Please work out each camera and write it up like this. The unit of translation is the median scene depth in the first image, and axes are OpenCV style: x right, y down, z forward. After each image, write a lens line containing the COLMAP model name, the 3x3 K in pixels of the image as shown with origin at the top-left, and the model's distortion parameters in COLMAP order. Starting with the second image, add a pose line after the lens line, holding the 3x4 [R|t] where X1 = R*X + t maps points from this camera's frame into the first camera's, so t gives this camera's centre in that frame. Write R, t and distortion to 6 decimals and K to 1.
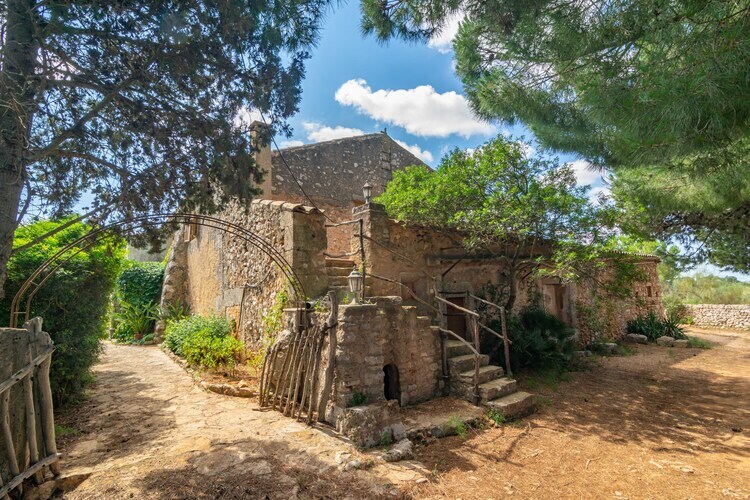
lens RADIAL K [[358.3, 0, 375.0], [0, 358.3, 250.0], [0, 0, 1]] dist [-0.000873, 0.000882]
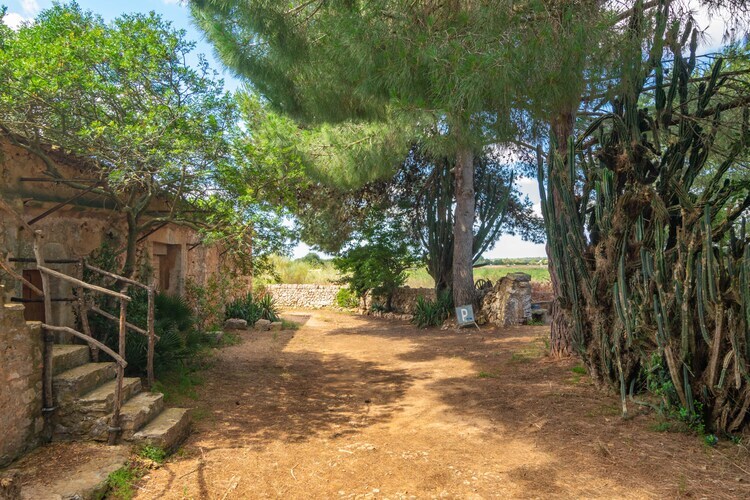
lens RADIAL K [[512.1, 0, 375.0], [0, 512.1, 250.0], [0, 0, 1]] dist [-0.002260, 0.000926]
pose [[0.555490, 0.054328, 0.829747, -0.193524], [-0.120970, 0.992527, 0.016000, 0.033643], [-0.822677, -0.109263, 0.557910, 0.167083]]
